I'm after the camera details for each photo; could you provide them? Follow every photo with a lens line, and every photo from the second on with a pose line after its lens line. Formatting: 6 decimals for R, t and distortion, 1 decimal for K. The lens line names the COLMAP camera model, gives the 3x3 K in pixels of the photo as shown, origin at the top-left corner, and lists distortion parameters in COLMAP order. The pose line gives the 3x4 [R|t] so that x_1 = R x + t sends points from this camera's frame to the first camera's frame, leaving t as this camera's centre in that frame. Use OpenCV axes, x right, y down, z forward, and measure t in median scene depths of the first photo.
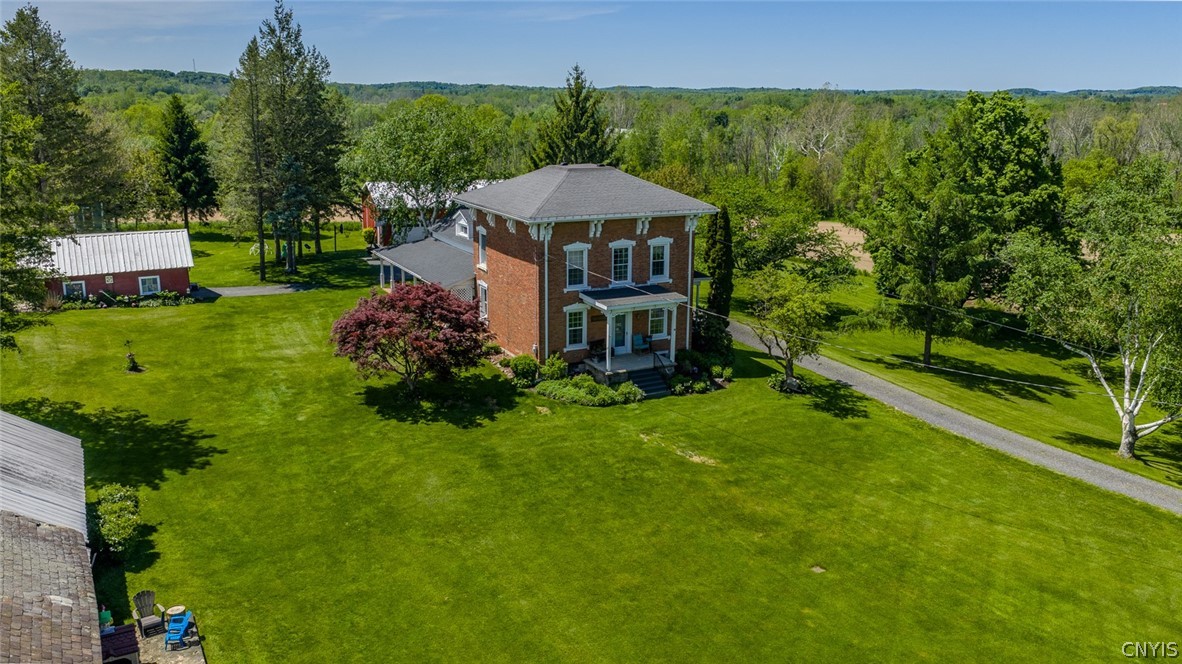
lens RADIAL K [[989.1, 0, 589.8], [0, 989.1, 331.4], [0, 0, 1]] dist [0.003887, -0.002233]
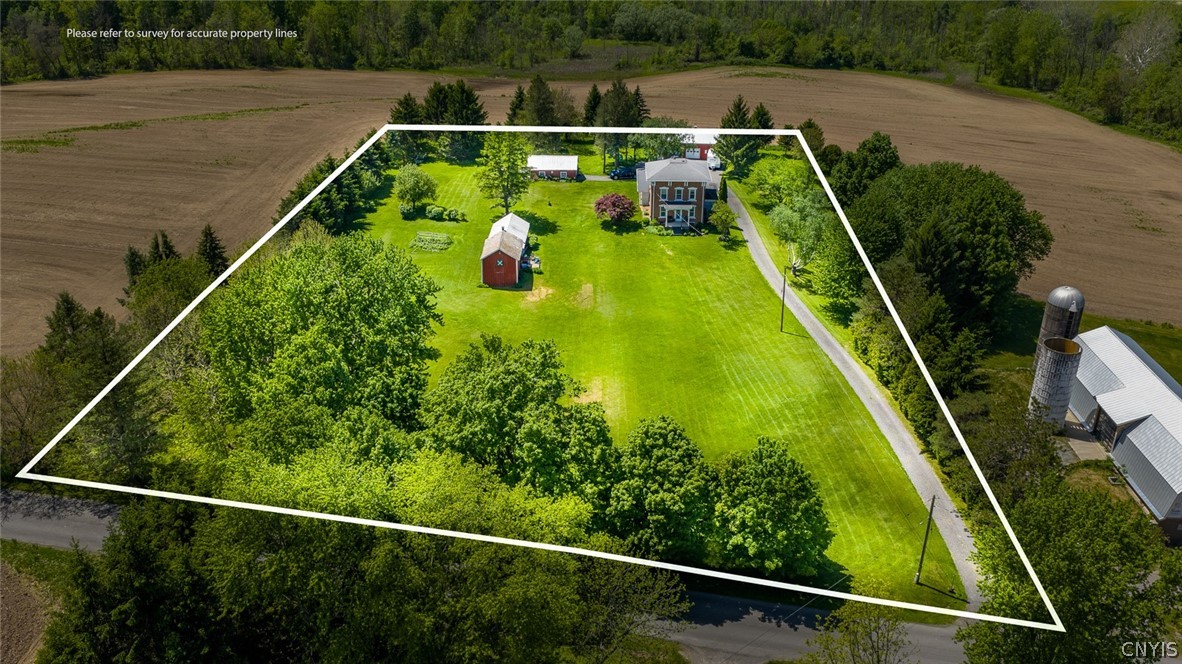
lens RADIAL K [[989.1, 0, 590.1], [0, 989.1, 332.1], [0, 0, 1]] dist [0.003887, -0.002233]
pose [[0.875799, 0.200363, -0.439126, 1.347648], [-0.111649, 0.969192, 0.219546, -0.321849], [0.469586, -0.143250, 0.871188, -2.142404]]
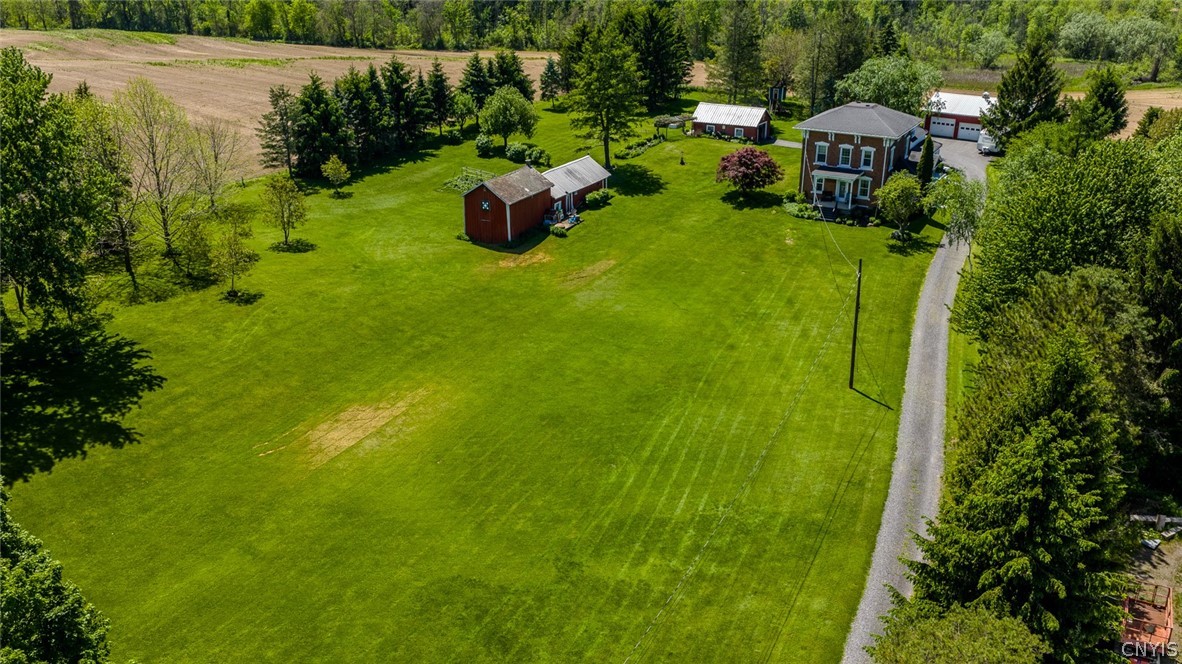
lens RADIAL K [[989.1, 0, 590.8], [0, 989.1, 332.4], [0, 0, 1]] dist [0.003887, -0.002233]
pose [[0.541702, 0.314395, -0.779561, 1.469088], [-0.199019, 0.949020, 0.244443, -0.119660], [0.816670, 0.022732, 0.576657, -0.597637]]
